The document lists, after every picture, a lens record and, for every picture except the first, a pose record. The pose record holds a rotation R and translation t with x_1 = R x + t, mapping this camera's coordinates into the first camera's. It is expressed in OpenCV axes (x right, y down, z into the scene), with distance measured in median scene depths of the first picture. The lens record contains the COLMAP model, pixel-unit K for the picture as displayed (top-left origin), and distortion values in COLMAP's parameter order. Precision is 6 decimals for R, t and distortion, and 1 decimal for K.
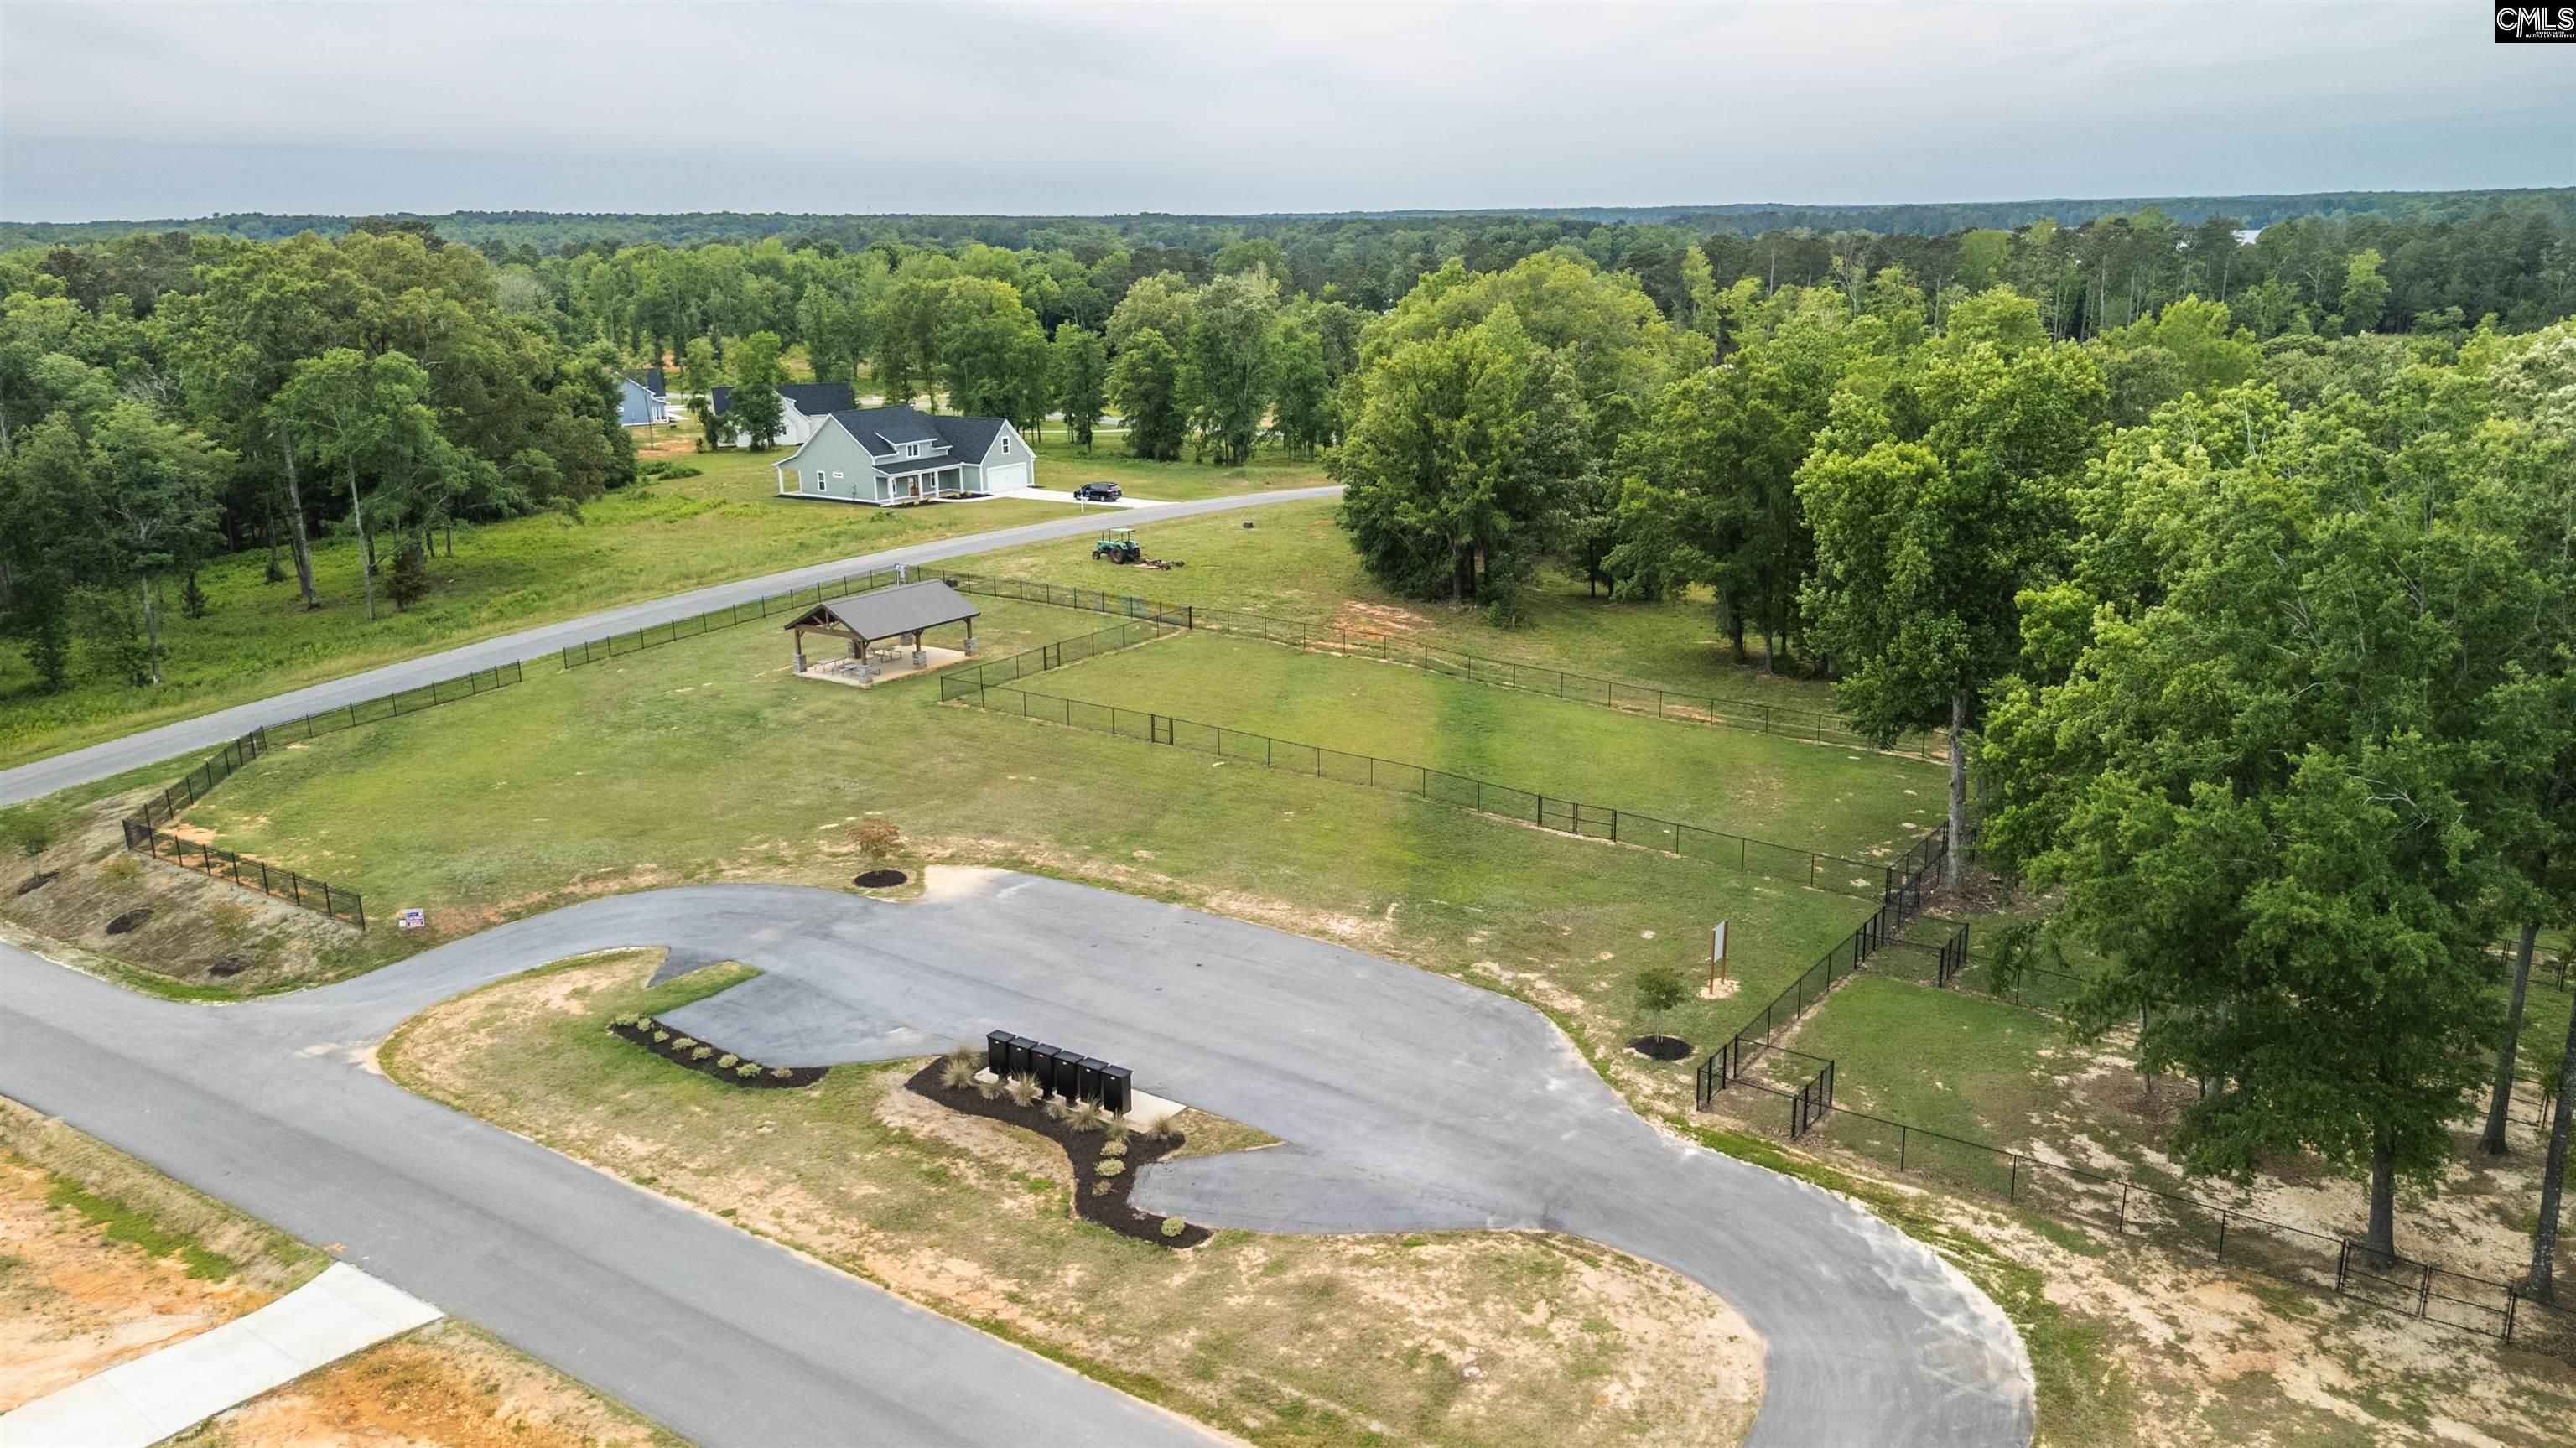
lens RADIAL K [[1910.8, 0, 1289.7], [0, 1910.8, 722.5], [0, 0, 1]] dist [0.056701, -0.043988]
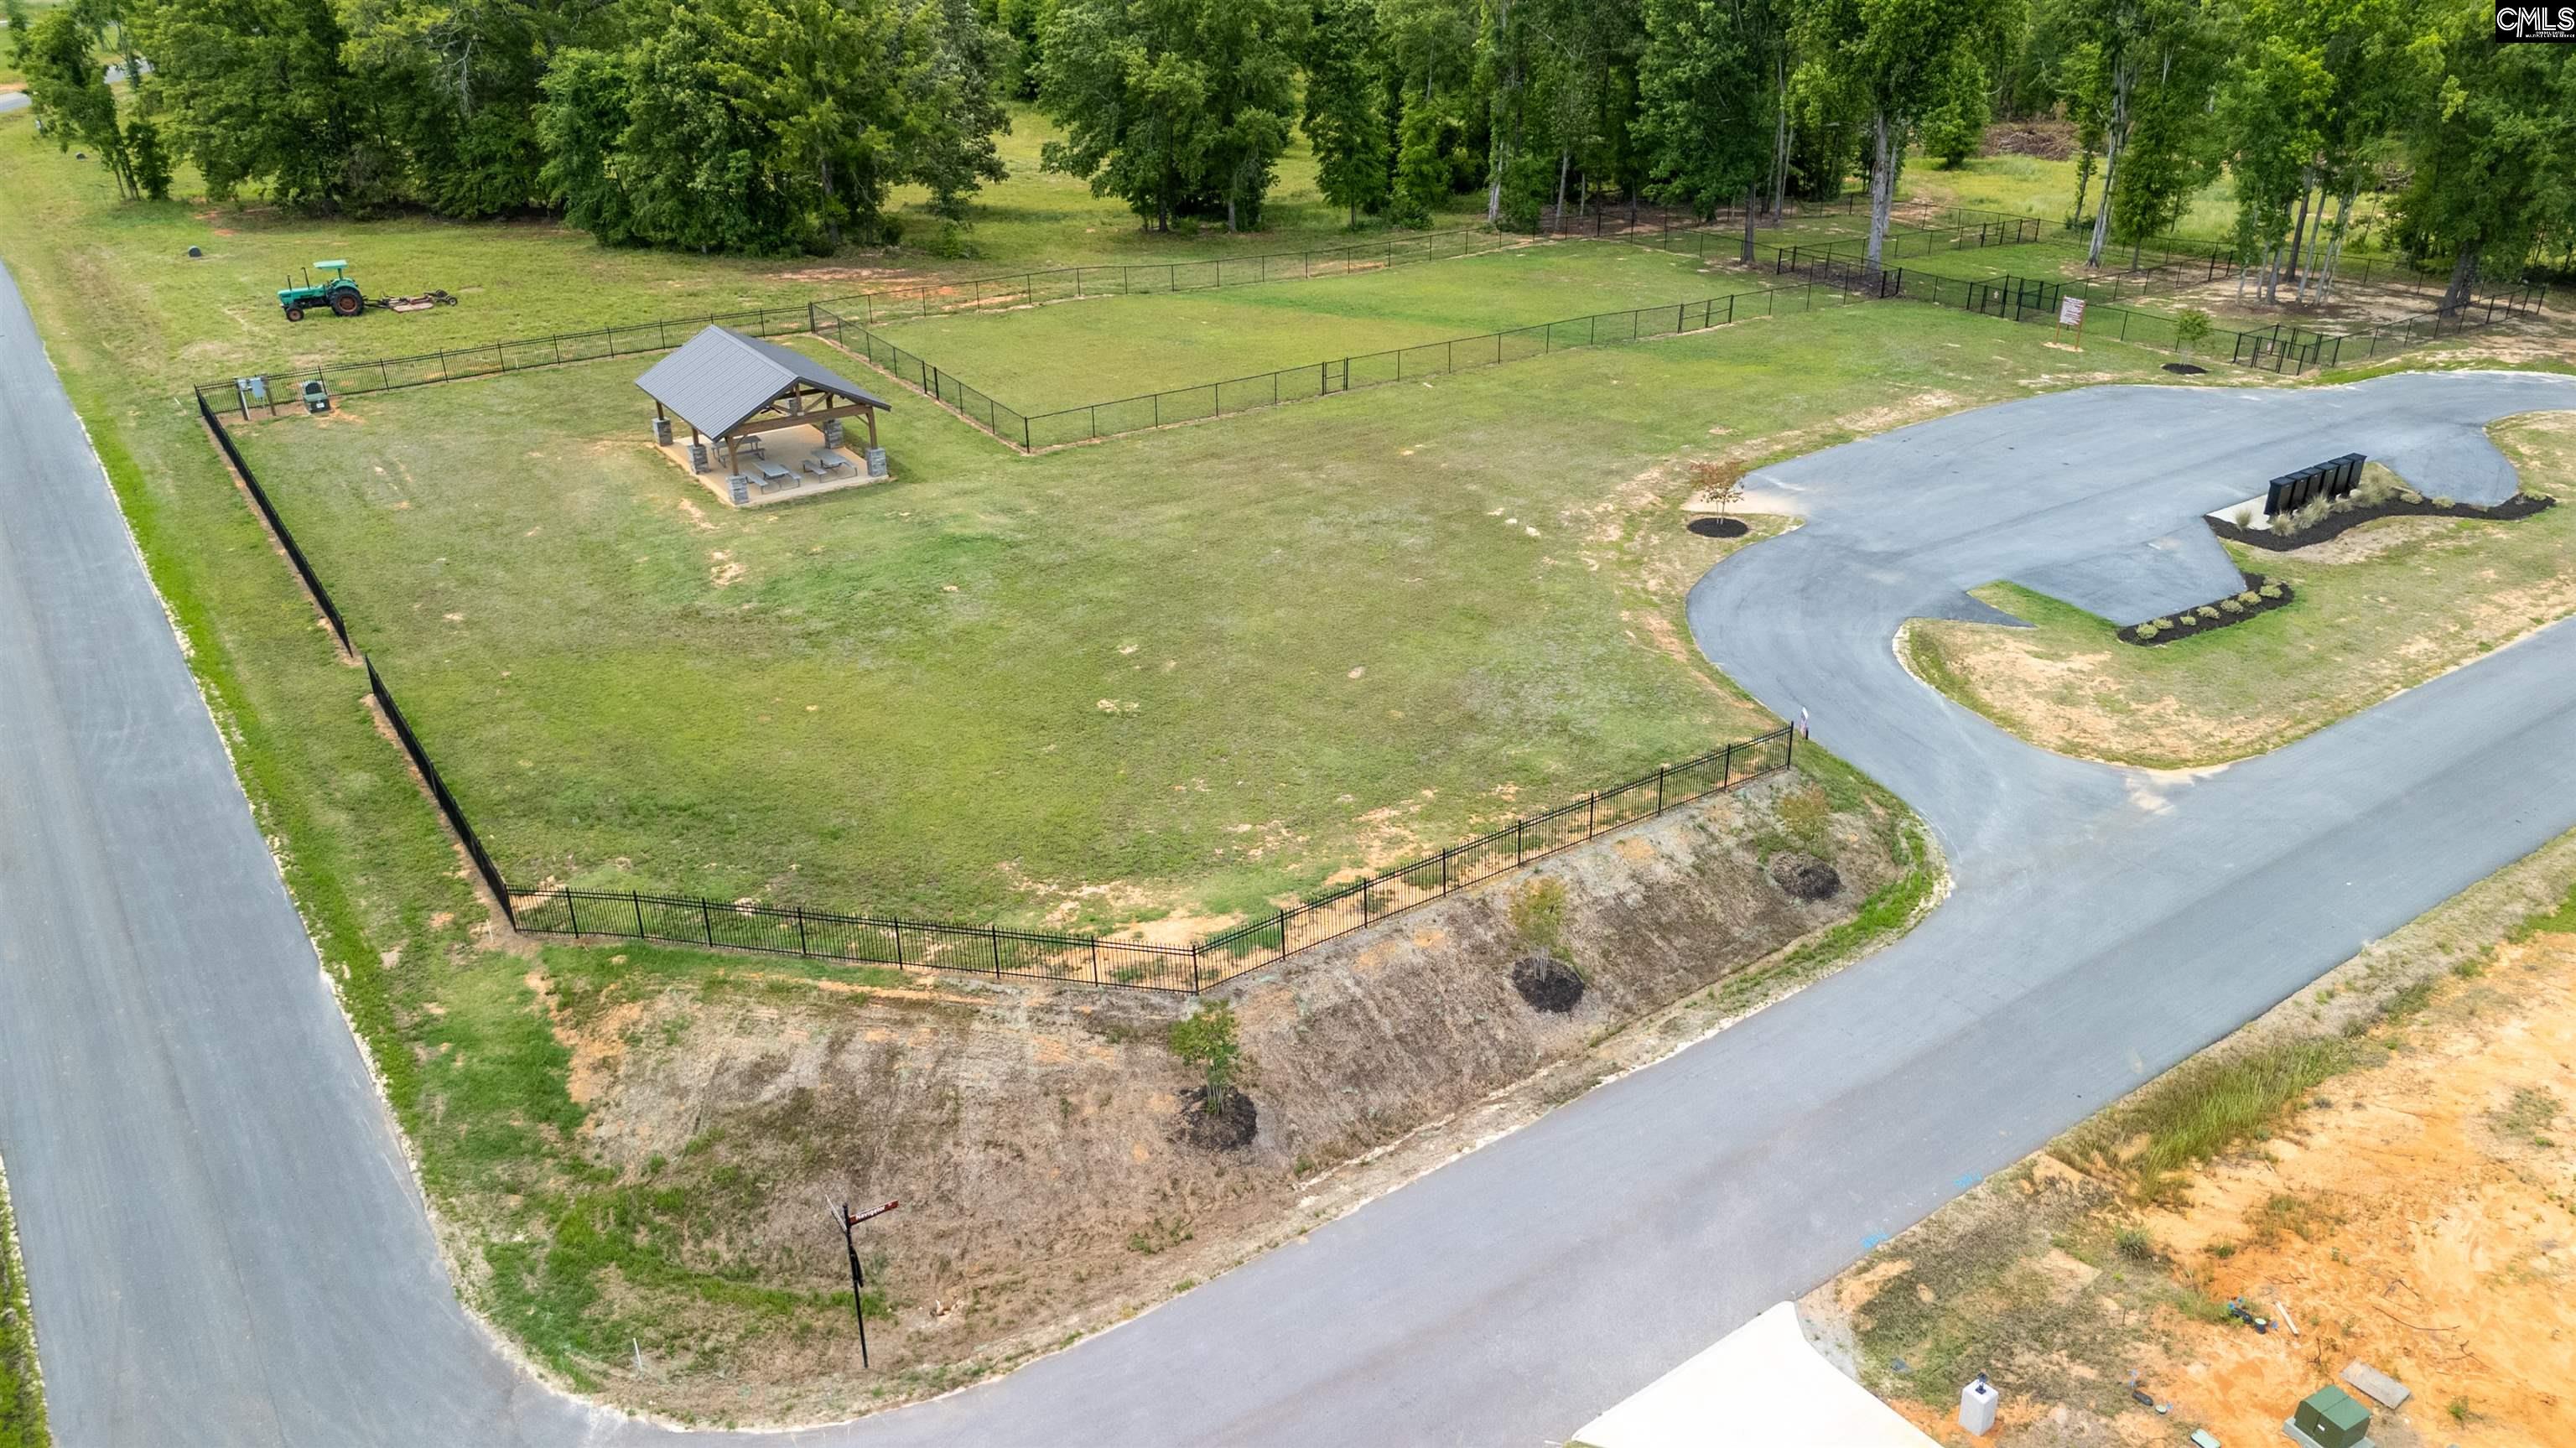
lens RADIAL K [[1910.8, 0, 1294.0], [0, 1910.8, 721.8], [0, 0, 1]] dist [0.056701, -0.043988]
pose [[0.349317, -0.402072, 0.846354, -1.172273], [0.240747, 0.911445, 0.333630, -0.198842], [-0.905549, 0.087215, 0.415181, 0.884753]]
